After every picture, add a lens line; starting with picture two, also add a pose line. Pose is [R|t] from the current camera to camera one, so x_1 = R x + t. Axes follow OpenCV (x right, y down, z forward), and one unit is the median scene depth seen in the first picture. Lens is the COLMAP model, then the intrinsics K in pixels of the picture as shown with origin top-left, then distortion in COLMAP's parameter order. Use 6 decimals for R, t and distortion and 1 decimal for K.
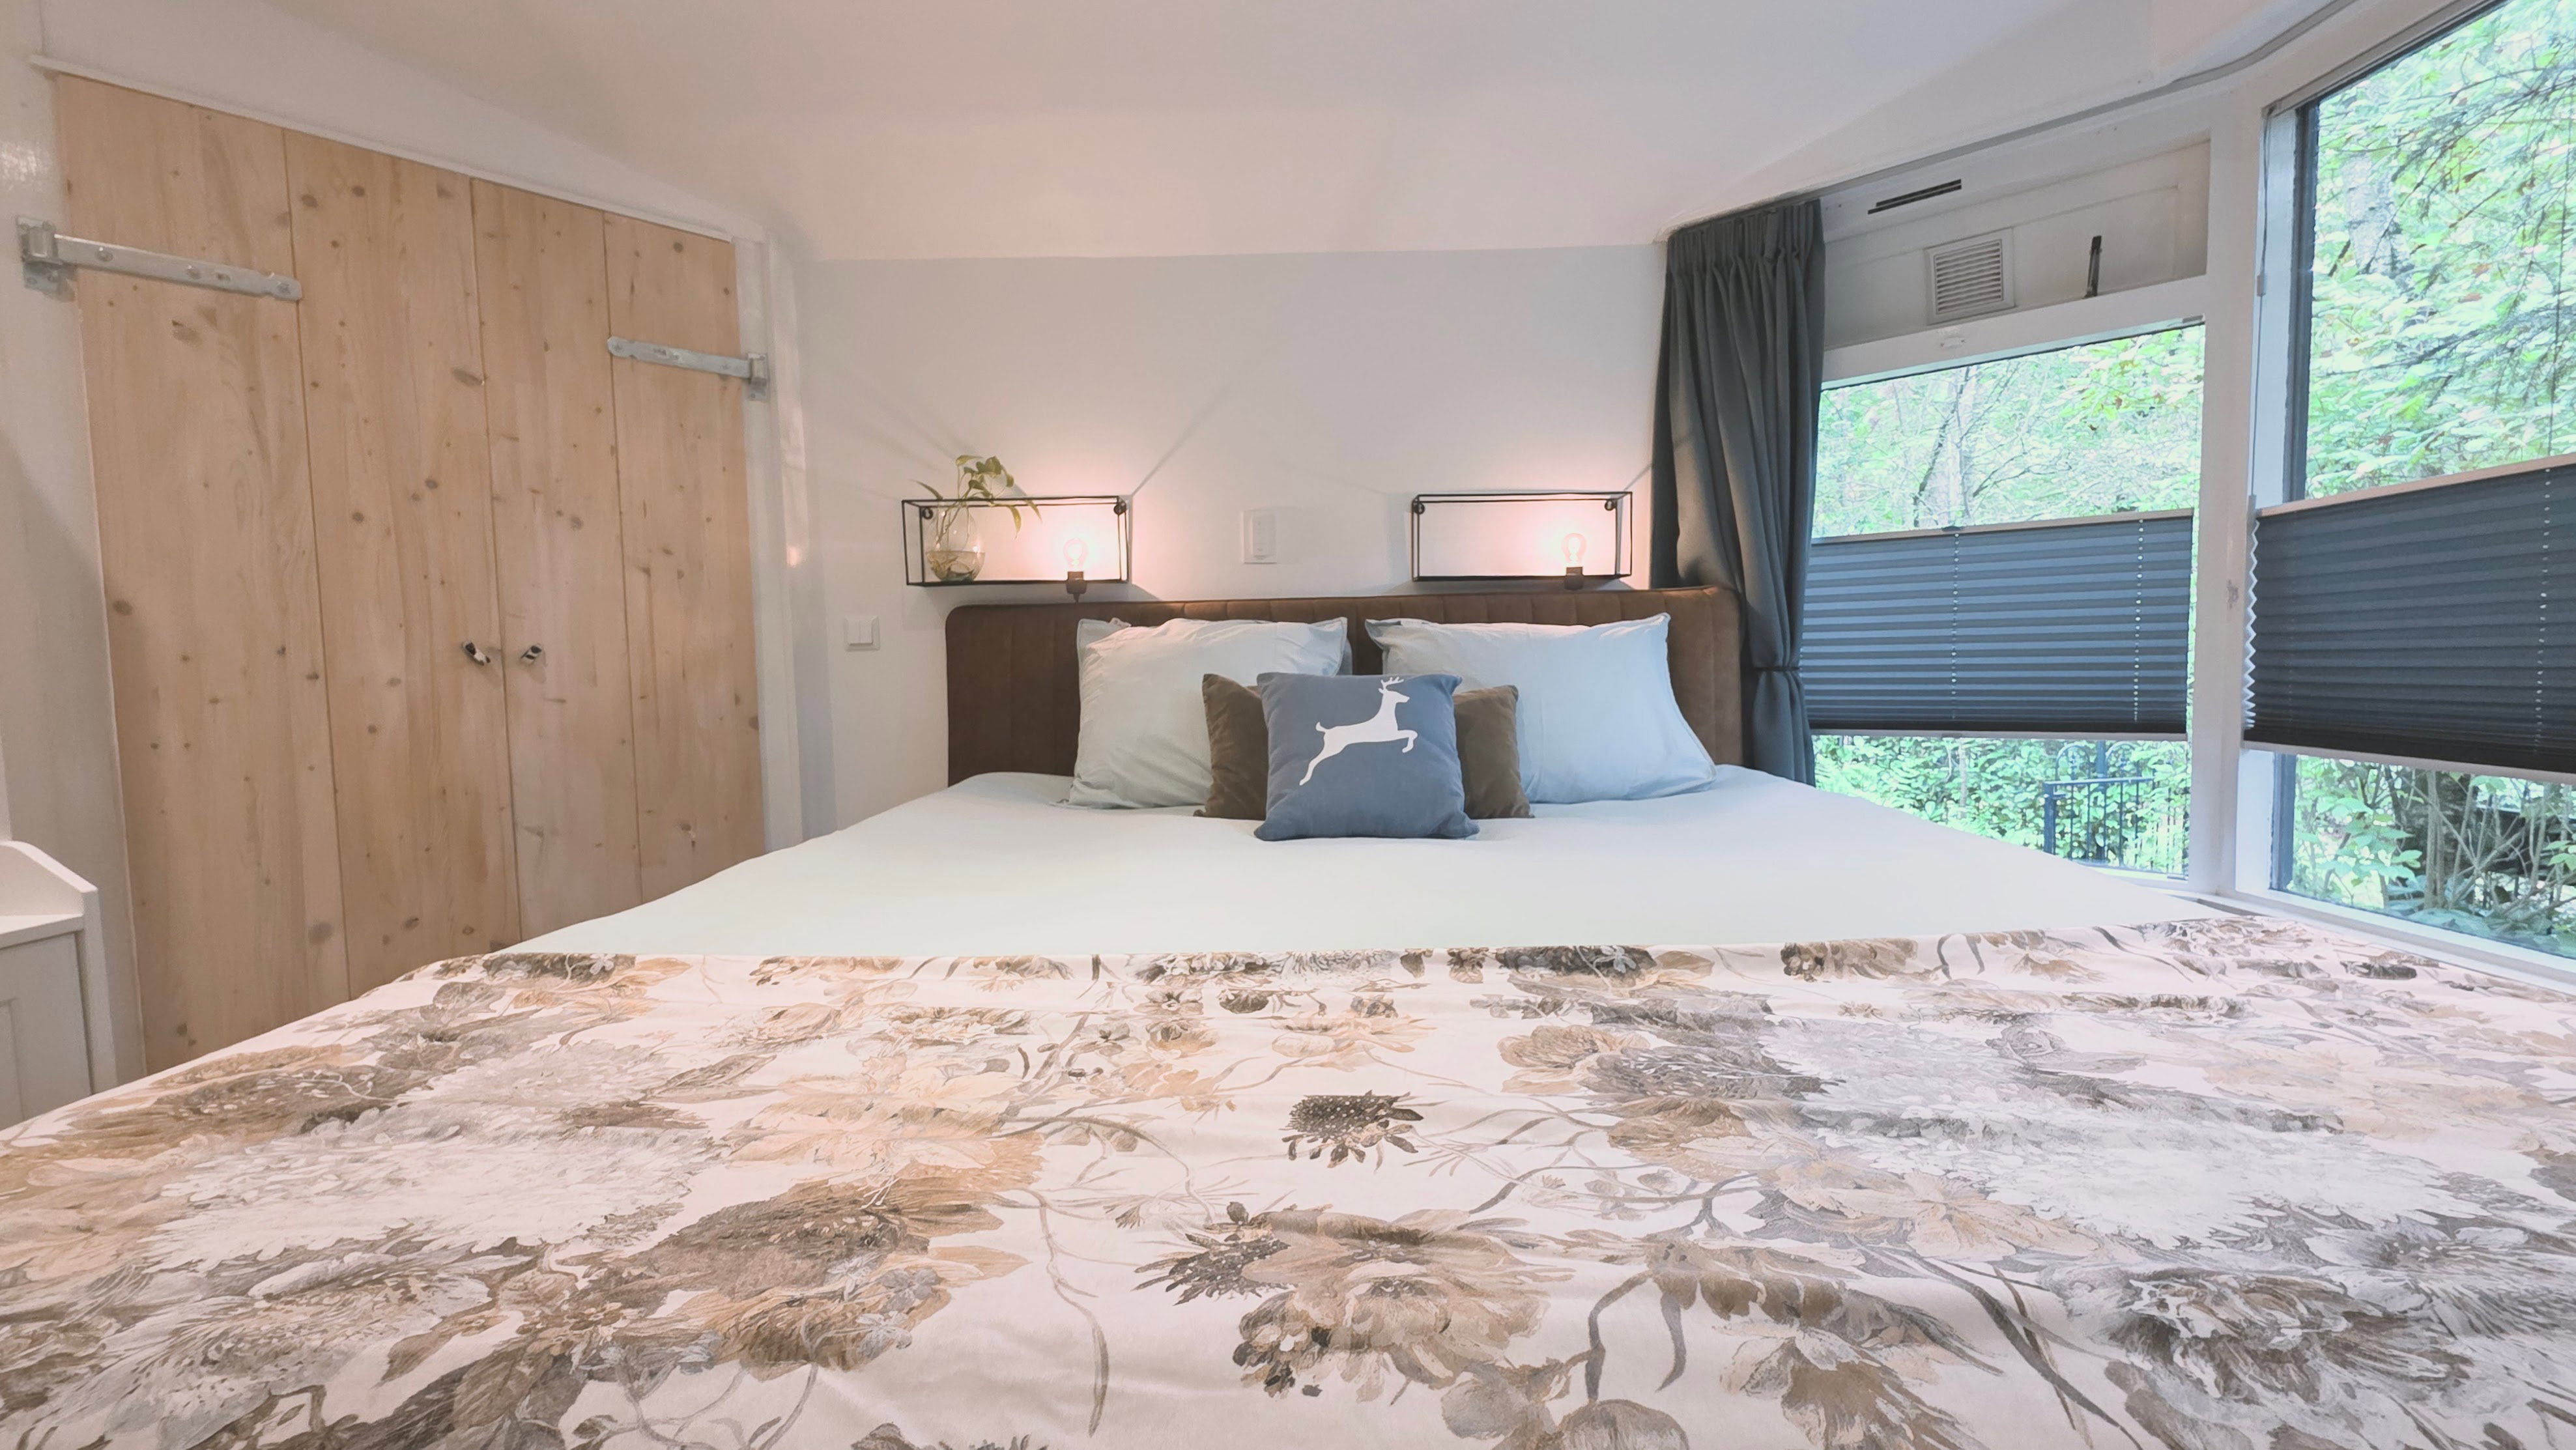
lens RADIAL K [[1036.4, 0, 1288.0], [0, 1036.4, 725.0], [0, 0, 1]] dist [-0.001458, -0.000065]
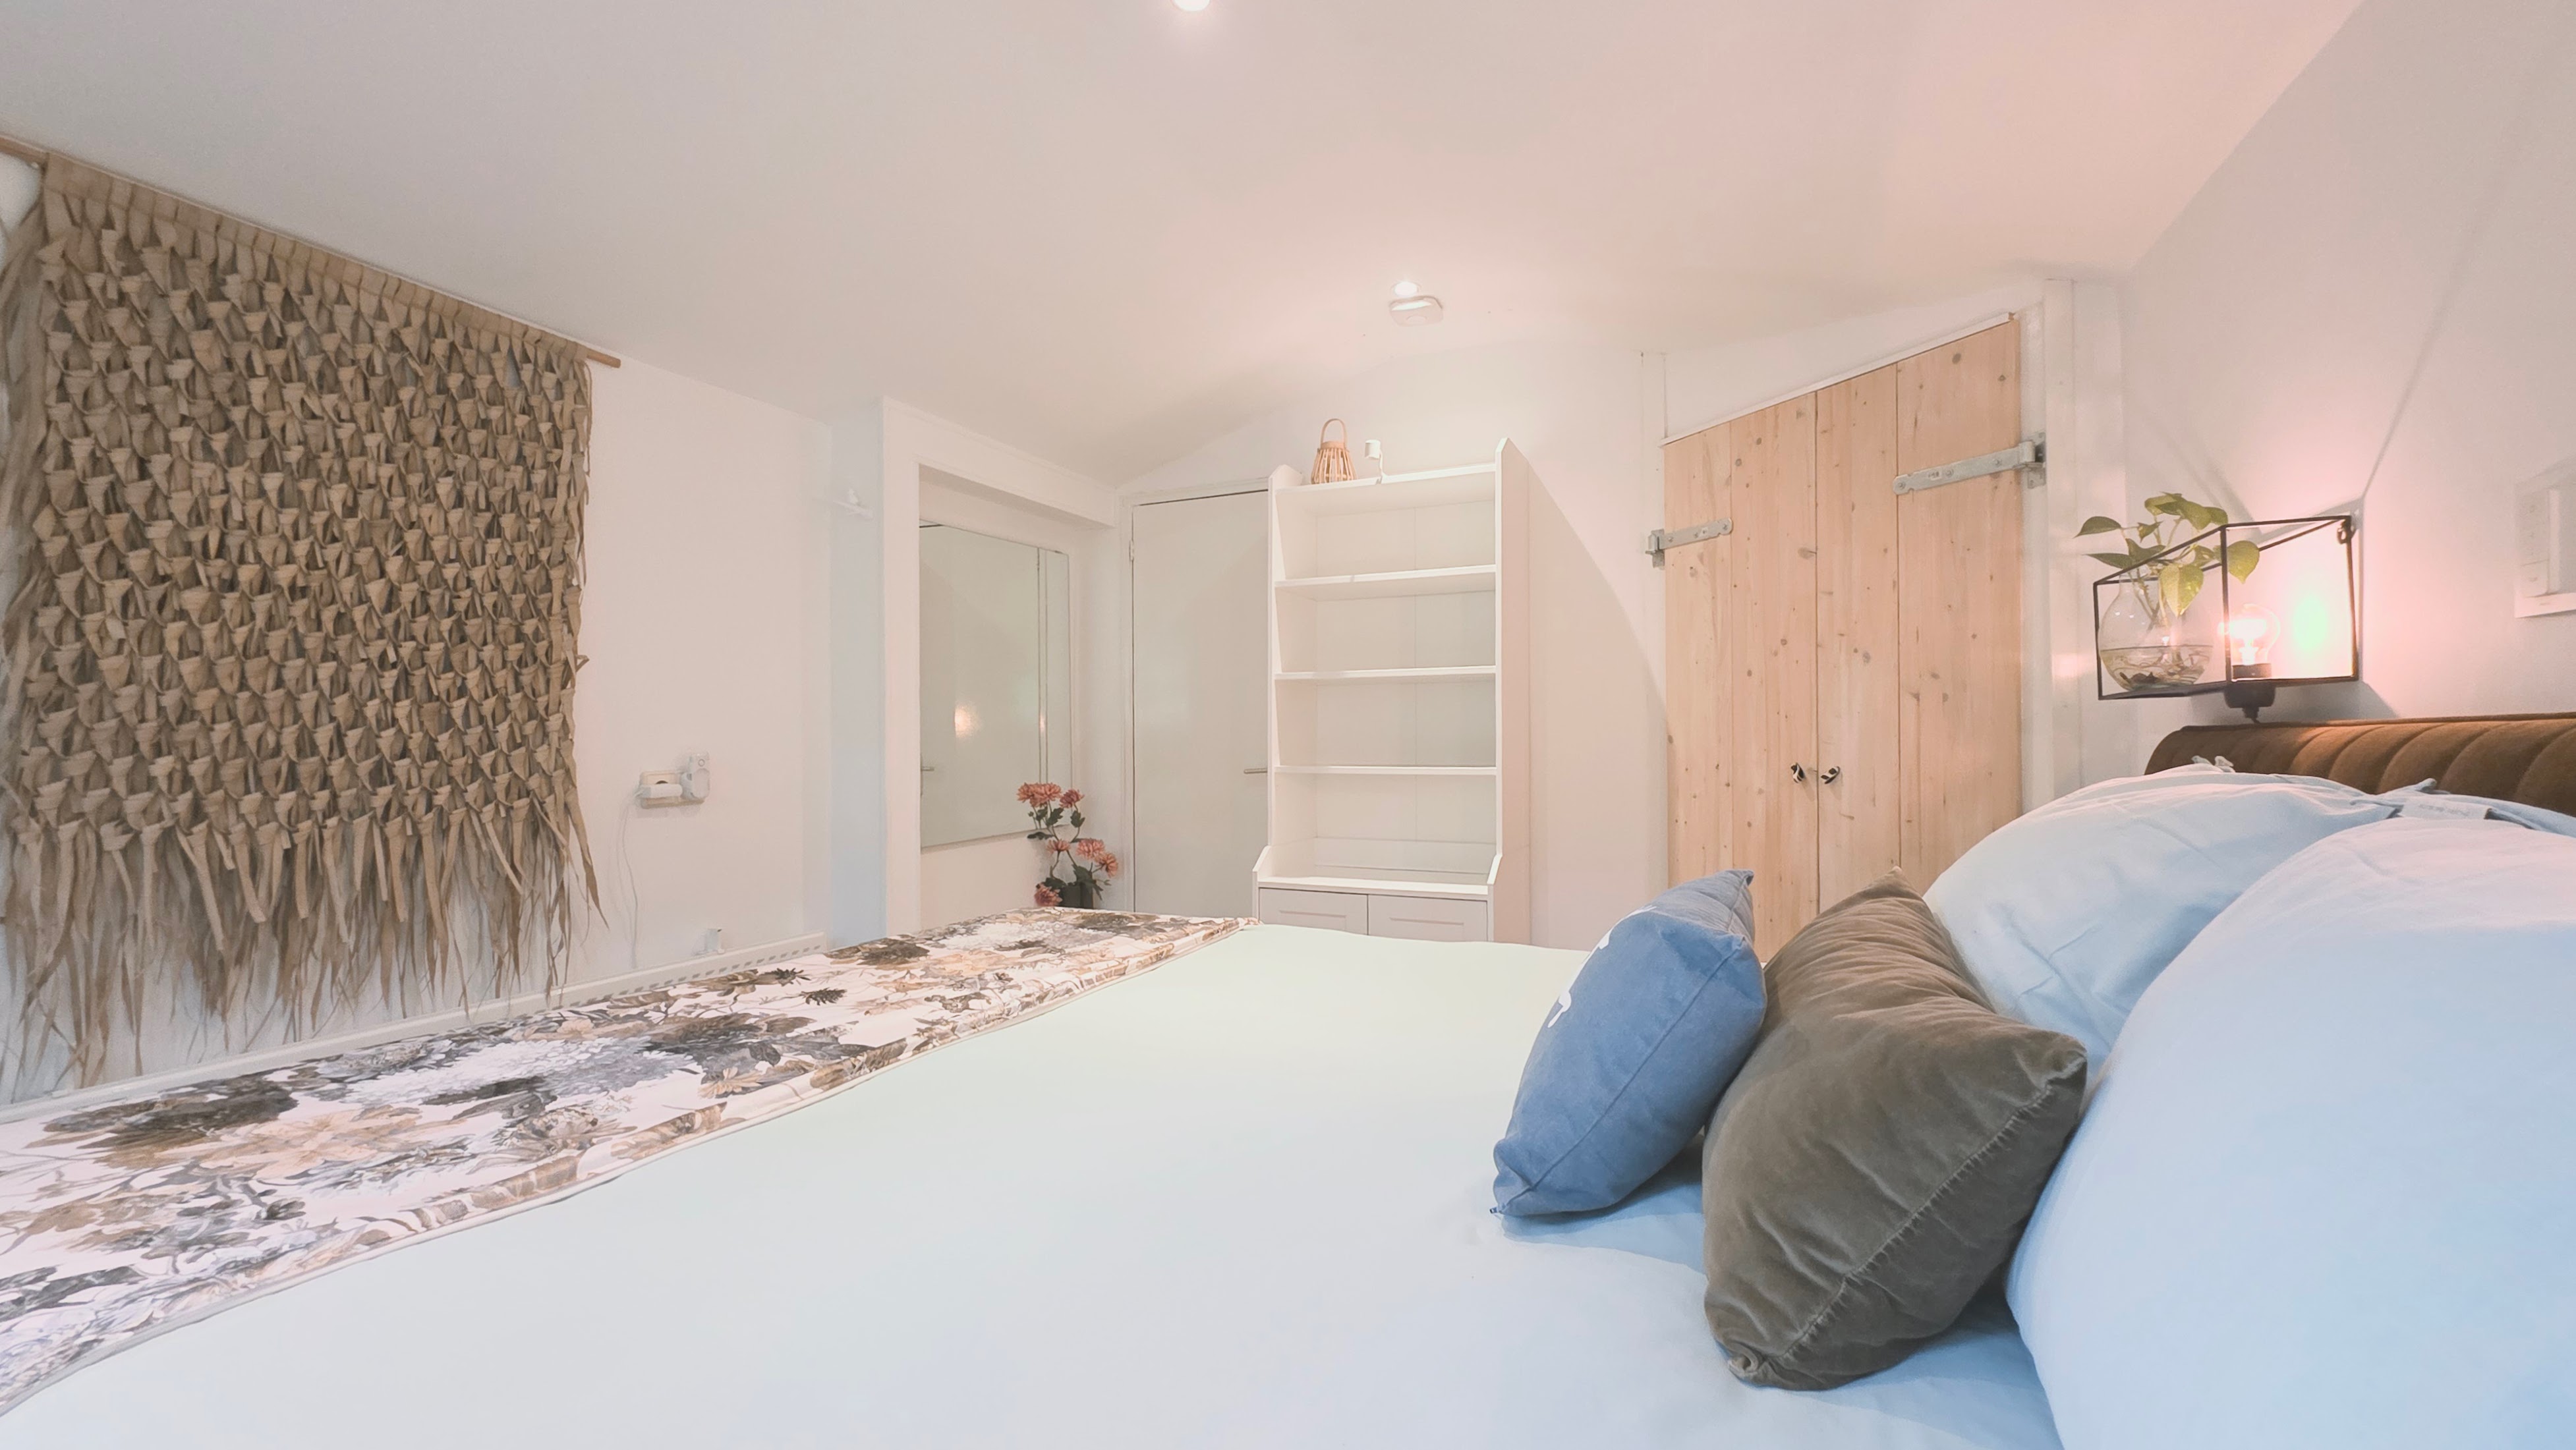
lens RADIAL K [[1036.3, 0, 1288.0], [0, 1036.3, 725.0], [0, 0, 1]] dist [-0.001458, -0.000065]
pose [[-0.388423, 0.003871, -0.921473, 0.531714], [-0.057091, 0.997969, 0.028257, -0.112780], [0.919711, 0.063584, -0.387413, 0.813873]]
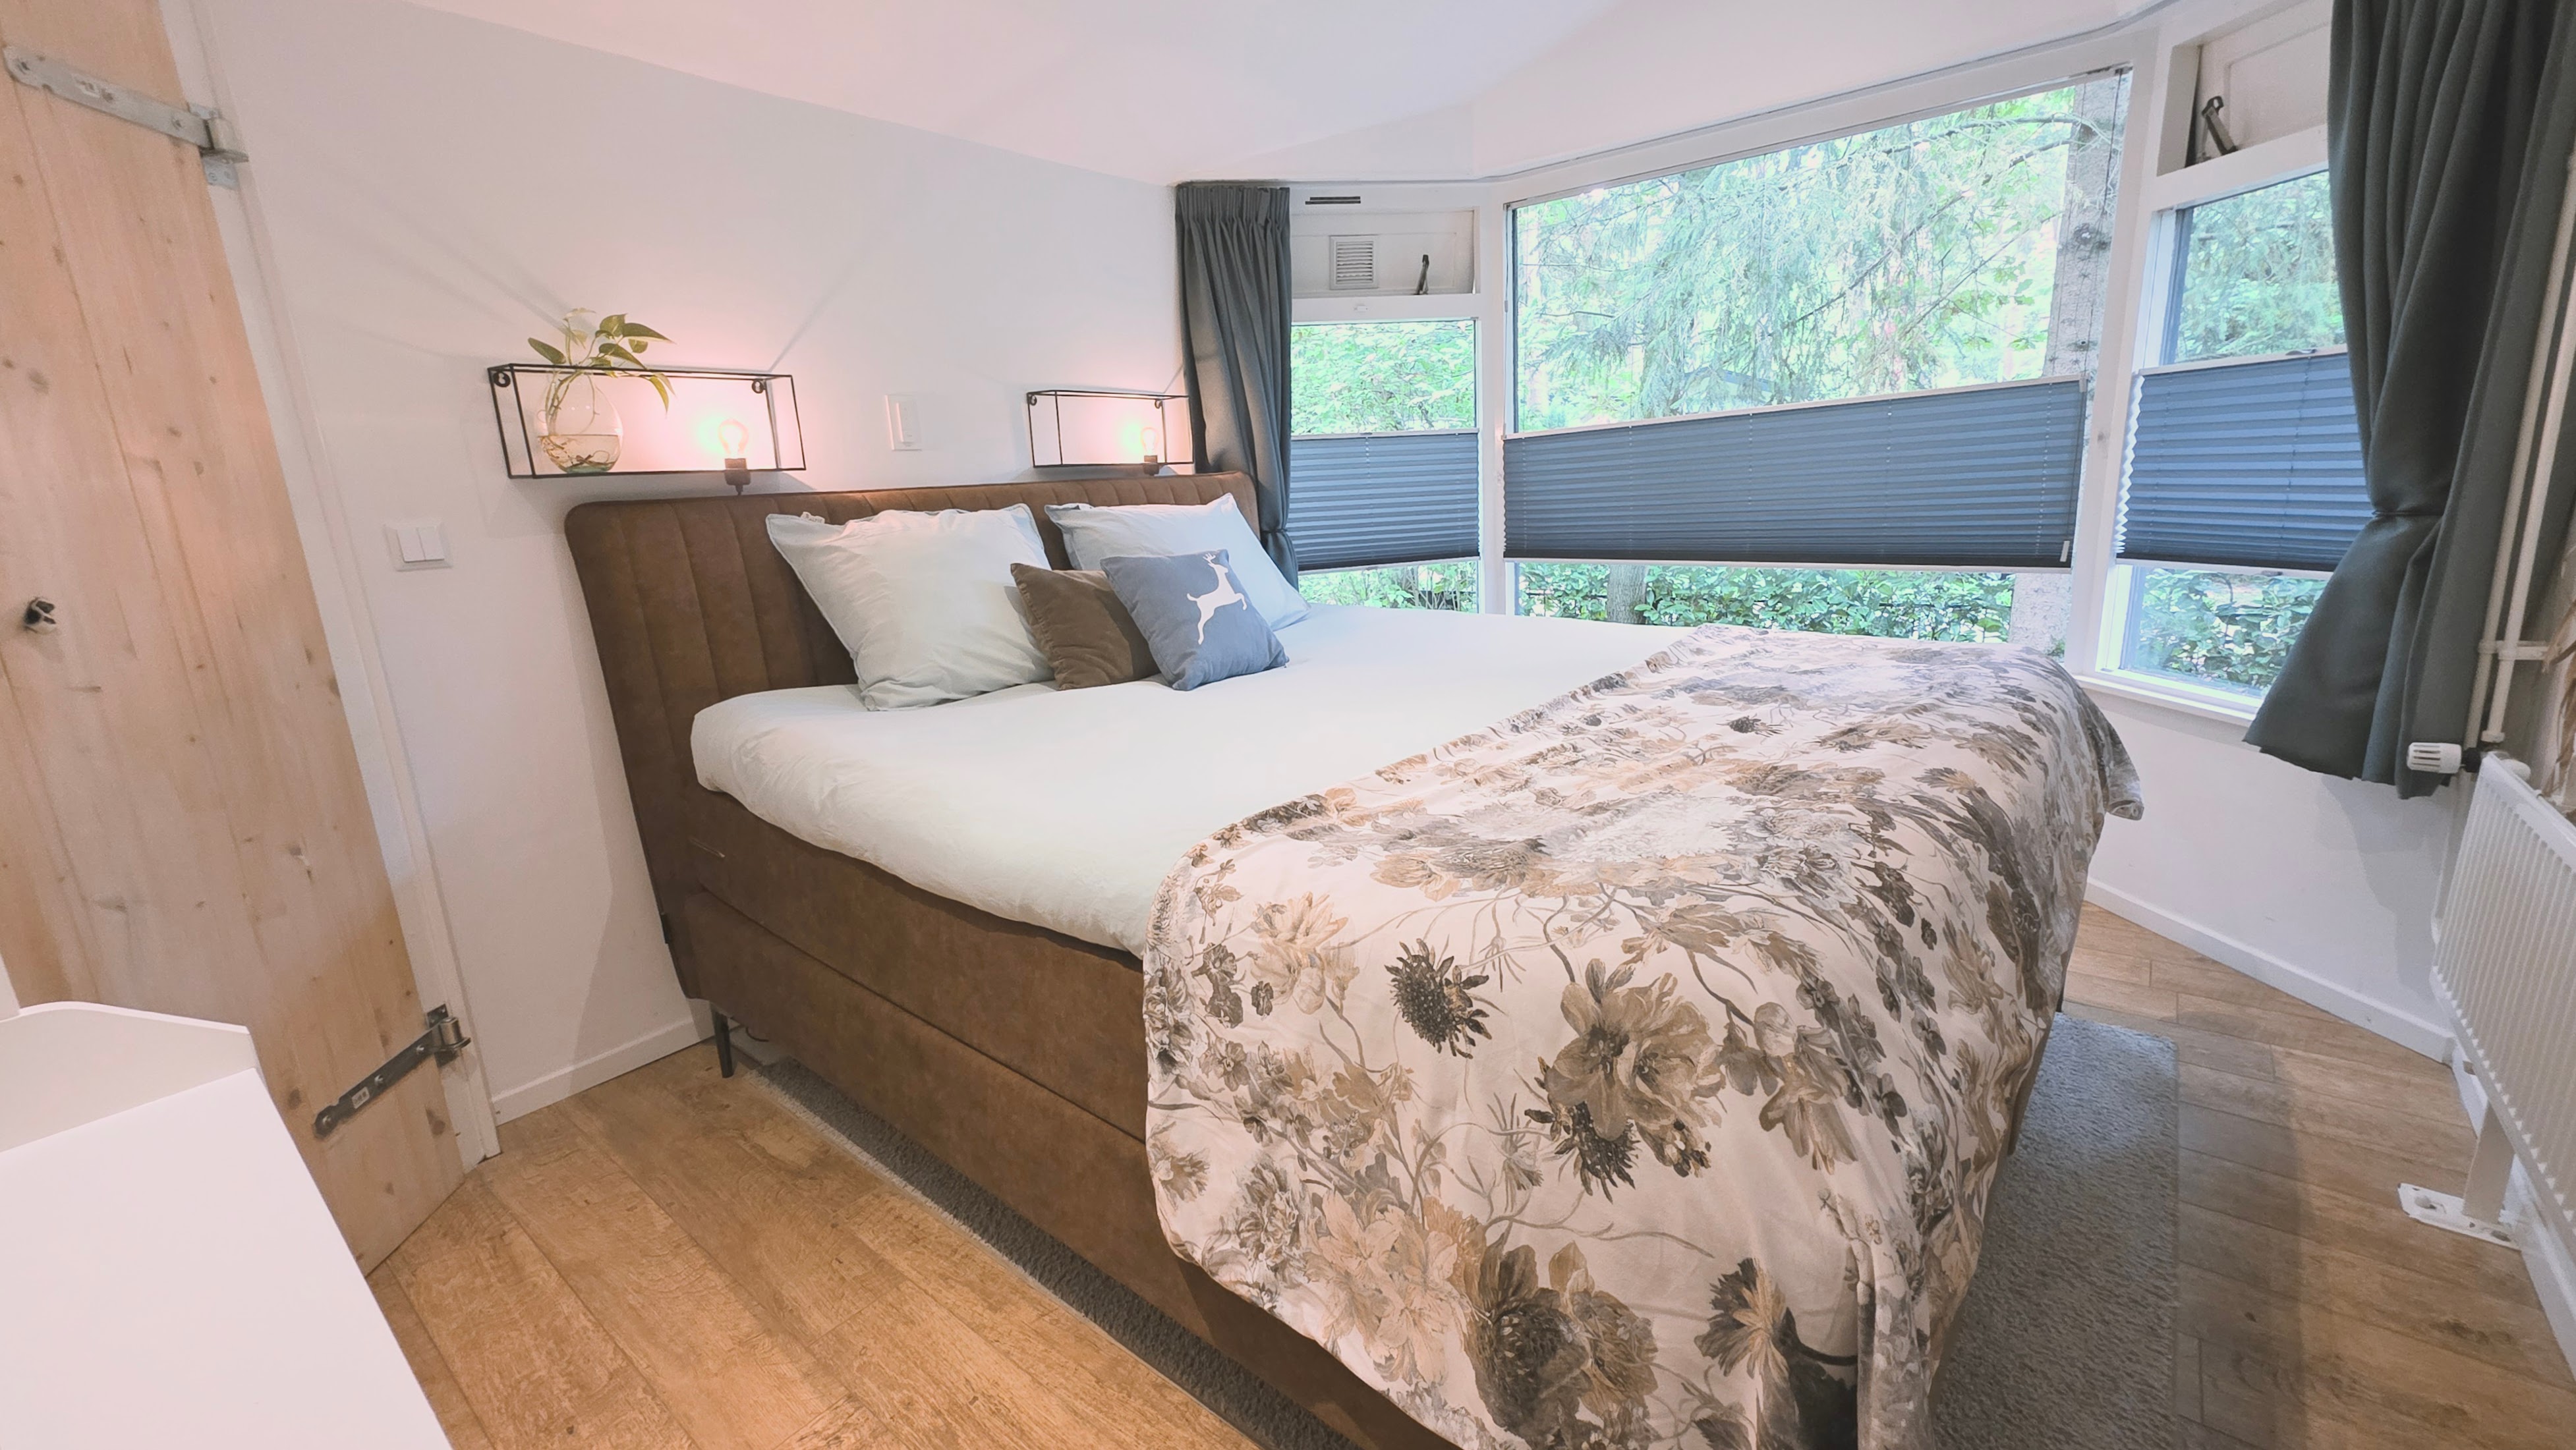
lens RADIAL K [[1076.0, 0, 1288.0], [0, 1076.0, 725.0], [0, 0, 1]] dist [0.003036, 0.000428]
pose [[0.623138, -0.188039, 0.759171, -0.702540], [0.089544, 0.981438, 0.169593, -0.043858], [-0.776969, -0.037701, 0.628409, 0.062144]]
